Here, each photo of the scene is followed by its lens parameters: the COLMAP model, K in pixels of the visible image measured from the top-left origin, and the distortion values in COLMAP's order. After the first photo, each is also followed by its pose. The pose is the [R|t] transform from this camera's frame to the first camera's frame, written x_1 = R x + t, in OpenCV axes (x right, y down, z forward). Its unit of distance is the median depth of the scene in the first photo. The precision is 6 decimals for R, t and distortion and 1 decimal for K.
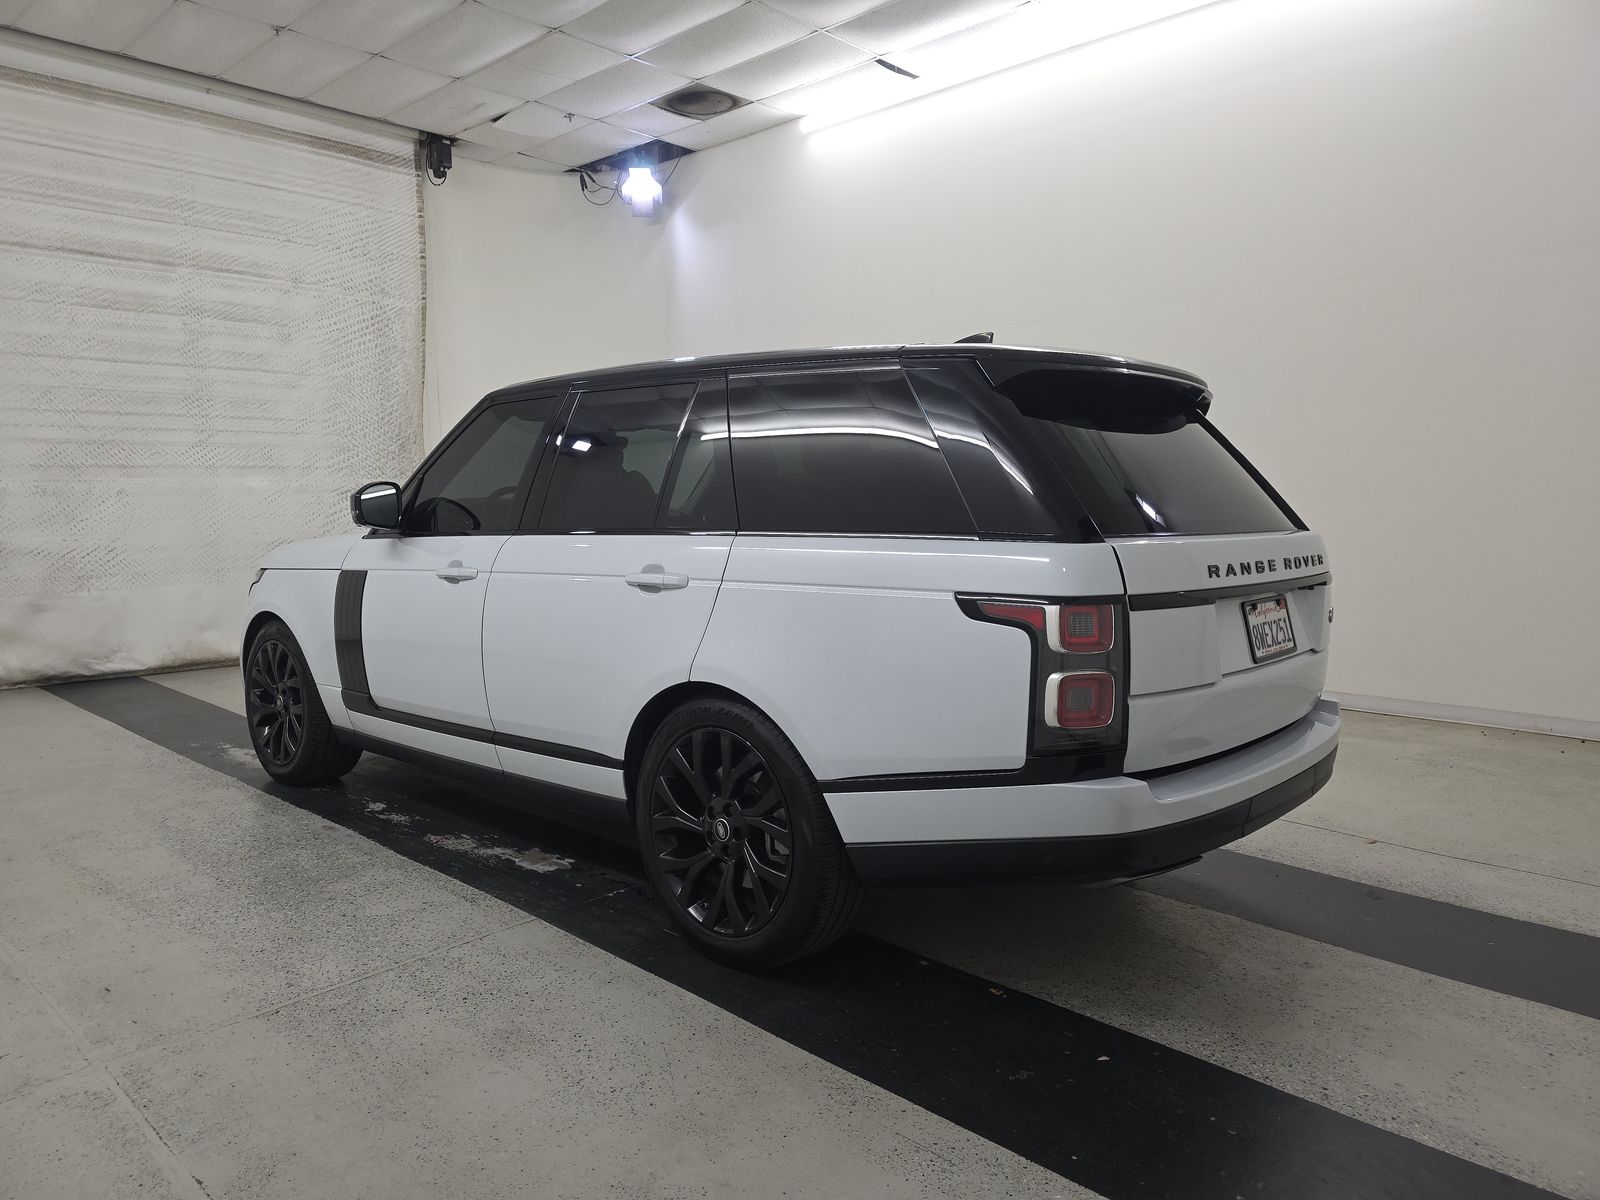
lens RADIAL K [[1077.2, 0, 803.2], [0, 1077.2, 593.1], [0, 0, 1]] dist [0.034801, -0.028326]
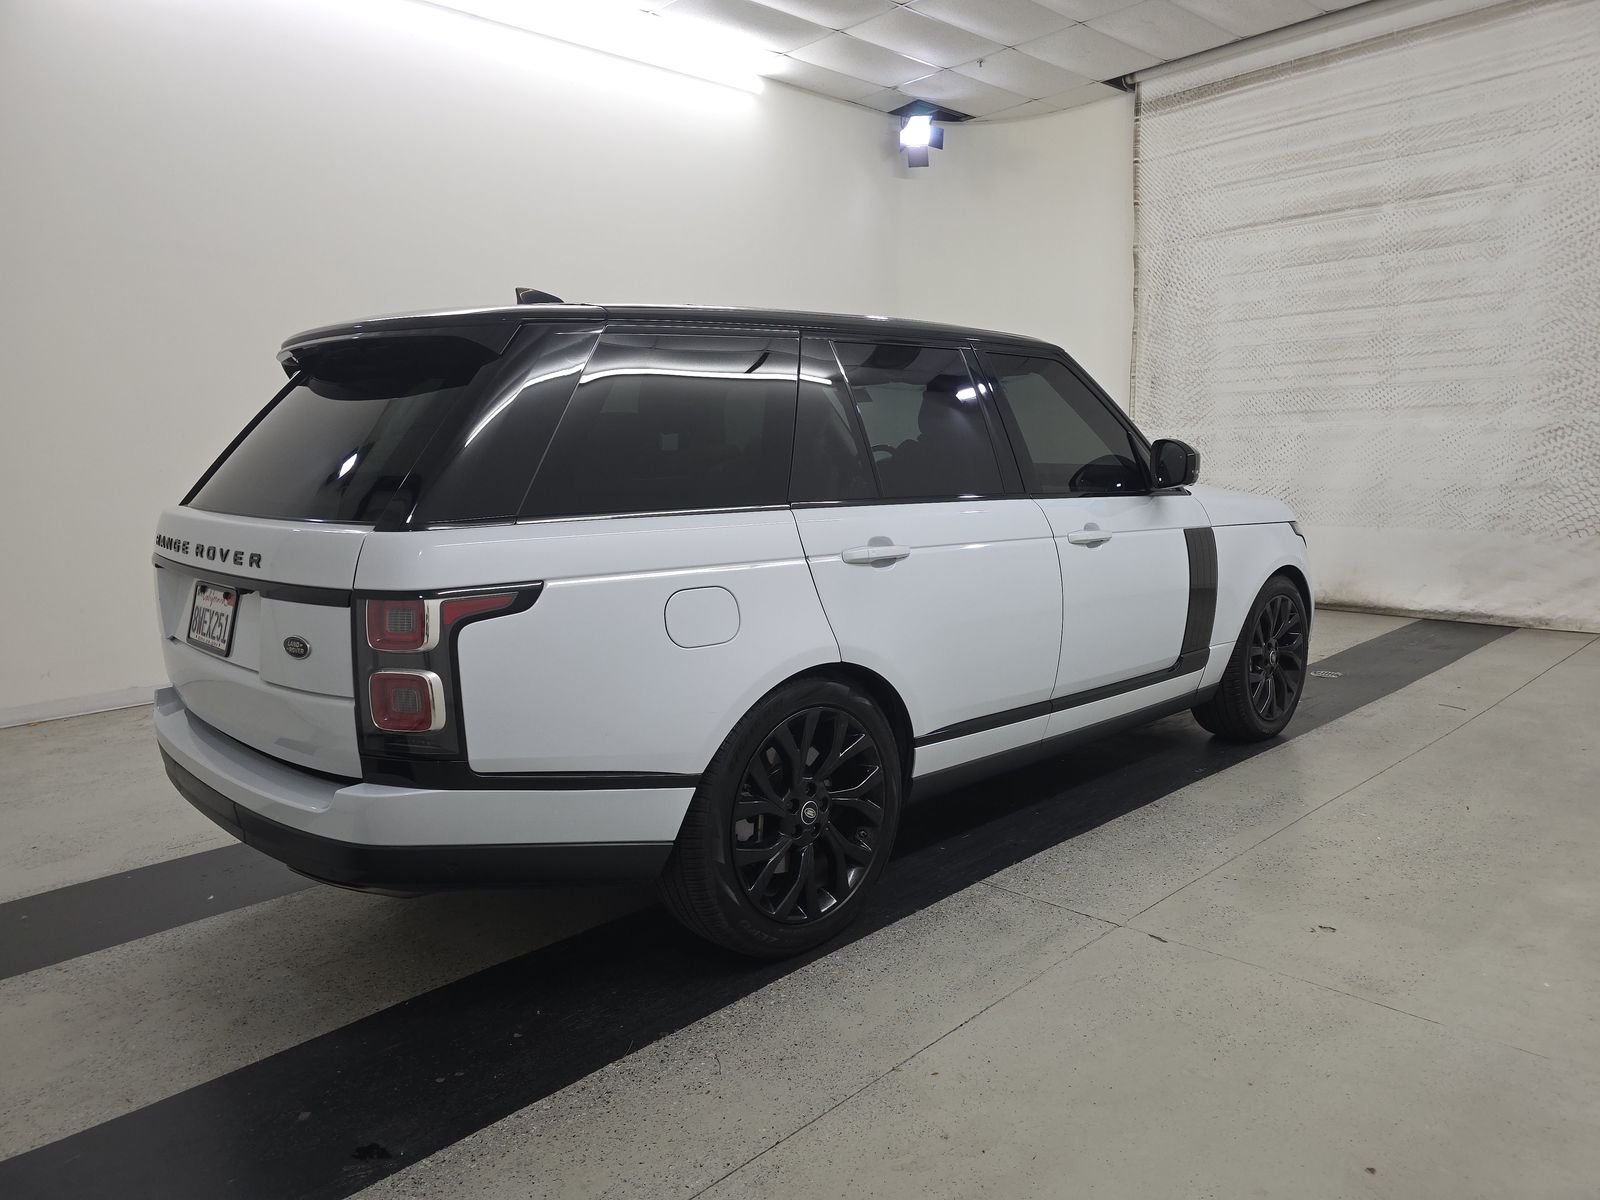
lens RADIAL K [[1077.2, 0, 816.8], [0, 1077.2, 596.8], [0, 0, 1]] dist [0.034801, -0.028326]
pose [[-0.048836, 0.142324, -0.988615, 0.460018], [-0.070851, 0.986809, 0.145564, -0.054746], [0.996291, 0.077153, -0.038108, 0.539396]]
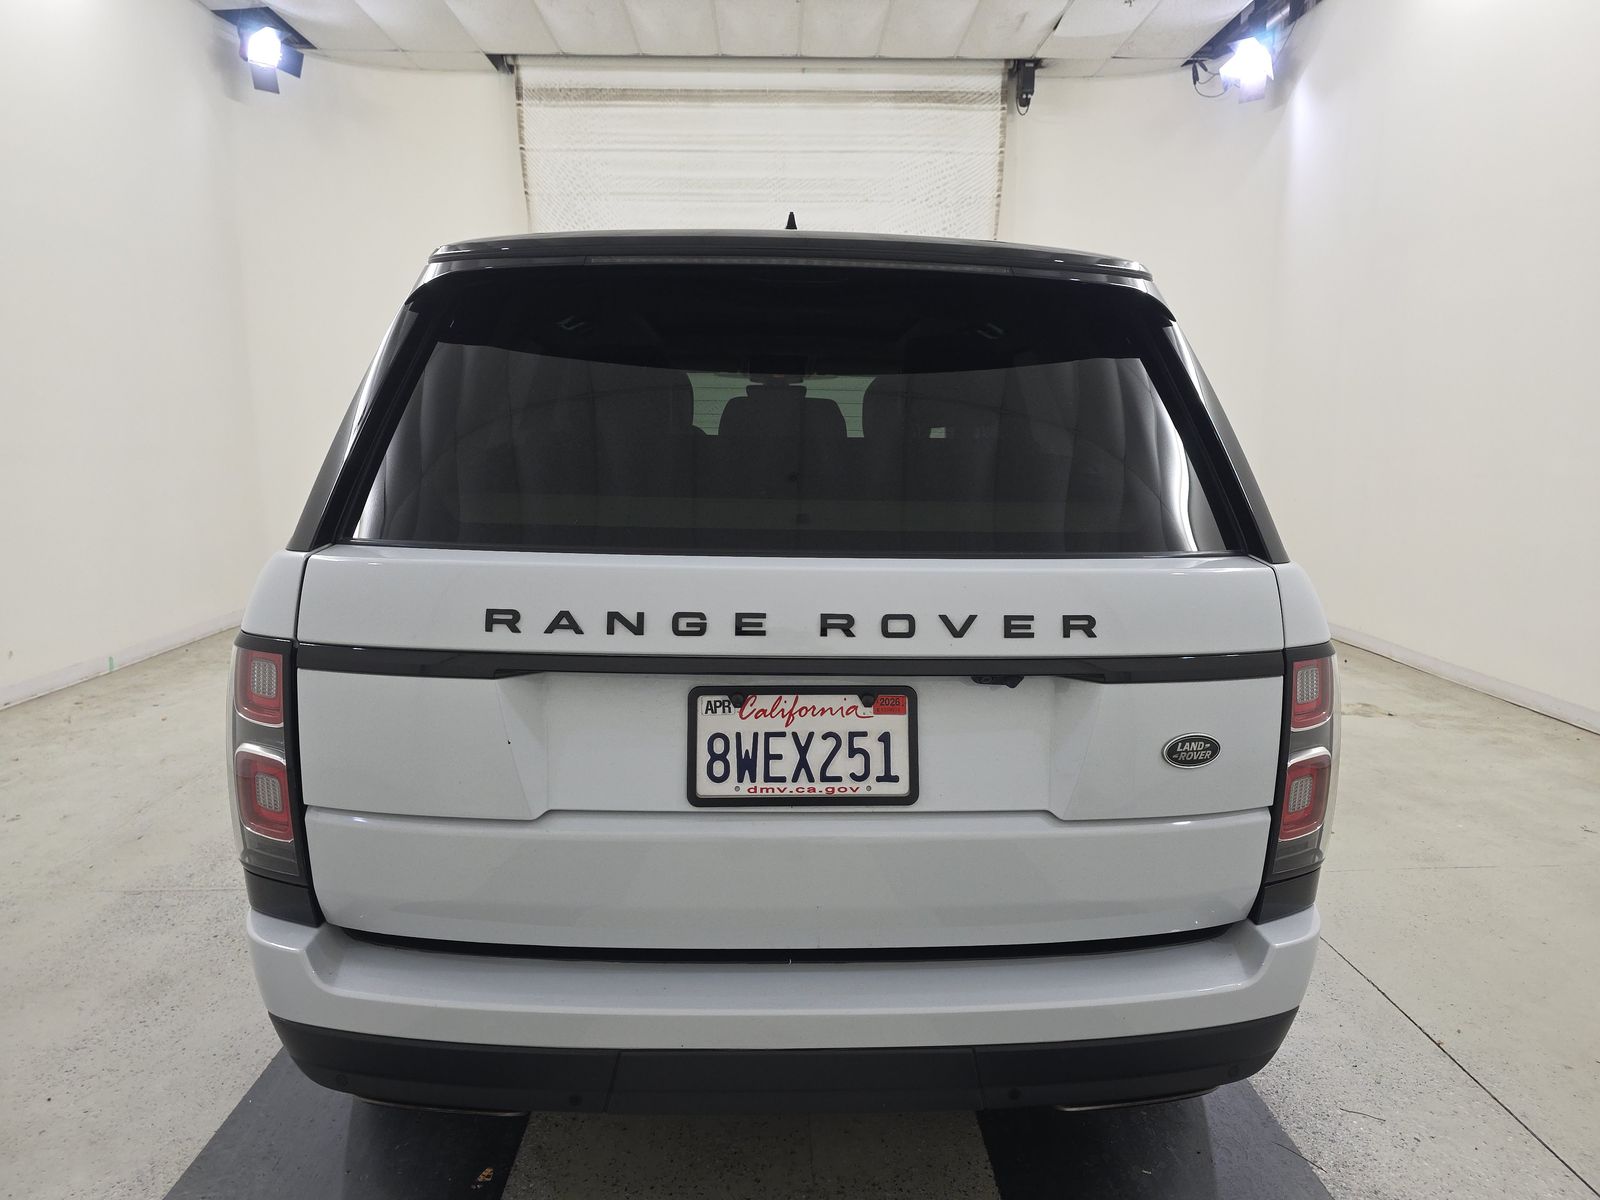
lens RADIAL K [[1077.2, 0, 810.0], [0, 1077.2, 598.8], [0, 0, 1]] dist [0.034801, -0.028326]
pose [[0.708906, 0.110126, -0.696652, 0.269238], [-0.071930, 0.993873, 0.083915, -0.027244], [0.701625, -0.009378, 0.712485, 0.223546]]
